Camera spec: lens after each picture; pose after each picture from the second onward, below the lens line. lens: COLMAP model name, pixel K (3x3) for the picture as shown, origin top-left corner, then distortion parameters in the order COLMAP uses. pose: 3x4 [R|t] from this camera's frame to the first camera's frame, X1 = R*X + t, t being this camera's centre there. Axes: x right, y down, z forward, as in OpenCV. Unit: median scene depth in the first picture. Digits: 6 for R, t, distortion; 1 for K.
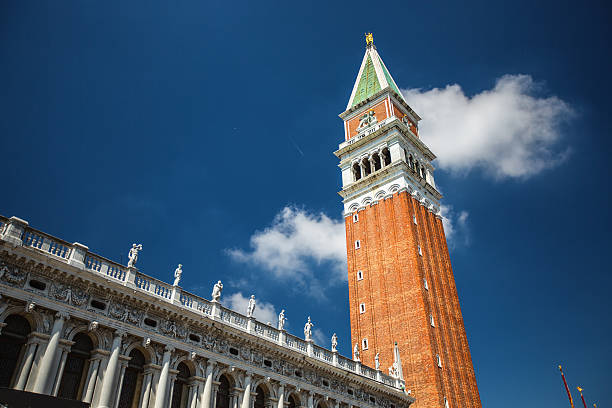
lens RADIAL K [[500.2, 0, 306.0], [0, 500.2, 204.0], [0, 0, 1]] dist [0.016745, 0.007257]
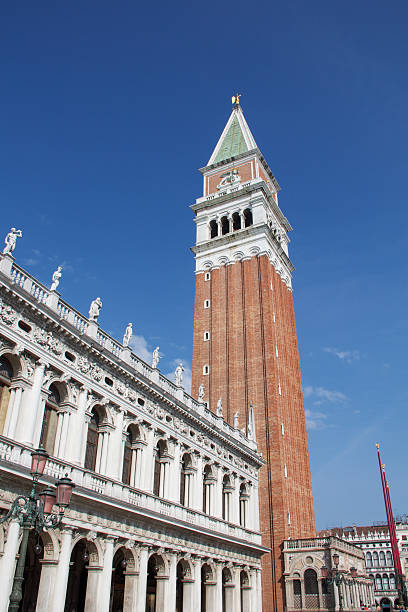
lens RADIAL K [[505.4, 0, 204.0], [0, 505.4, 306.0], [0, 0, 1]] dist [-0.174281, 0.128170]
pose [[0.973427, 0.138517, 0.182354, -0.078331], [-0.146597, 0.988694, 0.031534, 0.059484], [-0.175924, -0.057429, 0.982727, 0.079705]]
